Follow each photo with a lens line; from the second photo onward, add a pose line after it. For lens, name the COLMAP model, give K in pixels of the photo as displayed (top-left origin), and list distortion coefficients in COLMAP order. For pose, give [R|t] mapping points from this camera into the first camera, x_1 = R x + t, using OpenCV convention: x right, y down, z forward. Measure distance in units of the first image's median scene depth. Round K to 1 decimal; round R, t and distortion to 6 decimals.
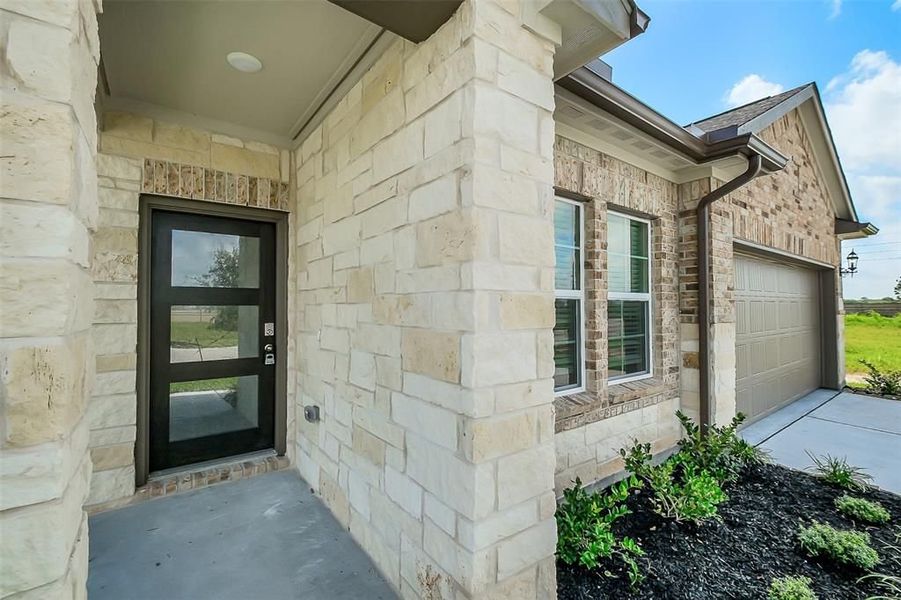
lens RADIAL K [[395.6, 0, 448.9], [0, 395.6, 297.6], [0, 0, 1]] dist [-0.001602, -0.000308]
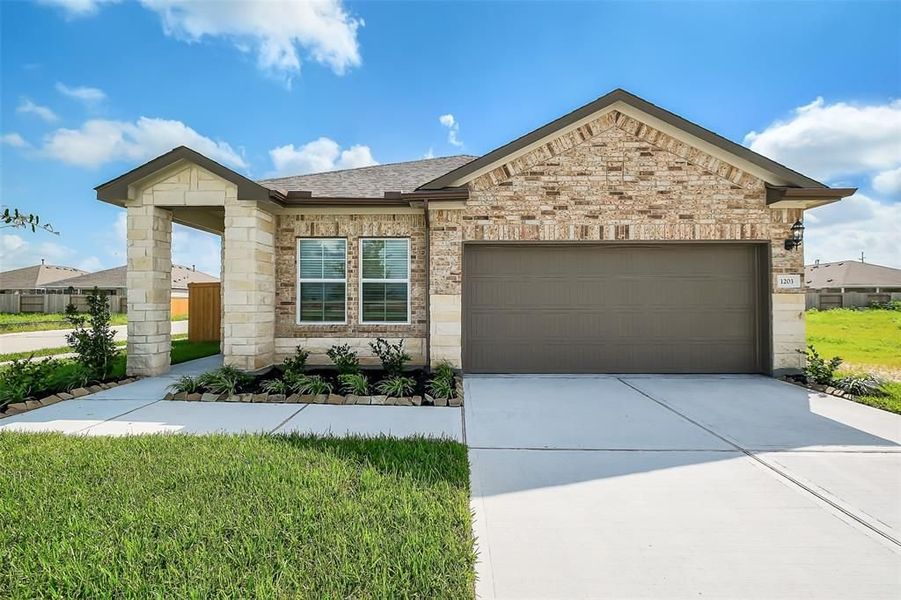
lens RADIAL K [[398.5, 0, 447.8], [0, 398.5, 297.7], [0, 0, 1]] dist [-0.000186, -0.000673]
pose [[0.788553, -0.006817, -0.614929, 1.929010], [0.014576, 0.999865, 0.007607, 0.071311], [0.614794, -0.014962, 0.788546, -0.360301]]
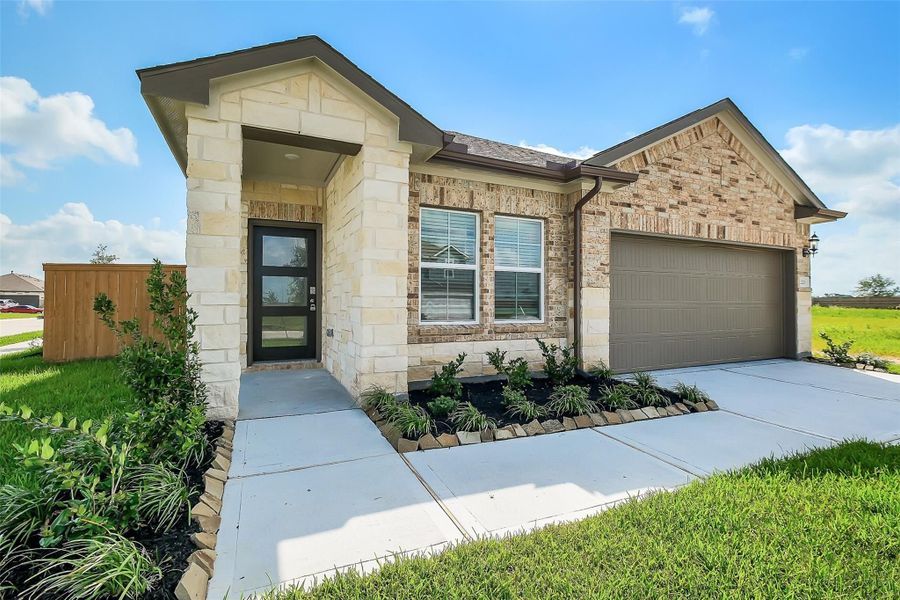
lens RADIAL K [[420.4, 0, 446.5], [0, 420.4, 299.0], [0, 0, 1]] dist [-0.003506, -0.000646]
pose [[0.978840, 0.003148, -0.204605, 0.522074], [0.000343, 0.999855, 0.017026, 0.088291], [0.204629, -0.016736, 0.978697, -0.723106]]
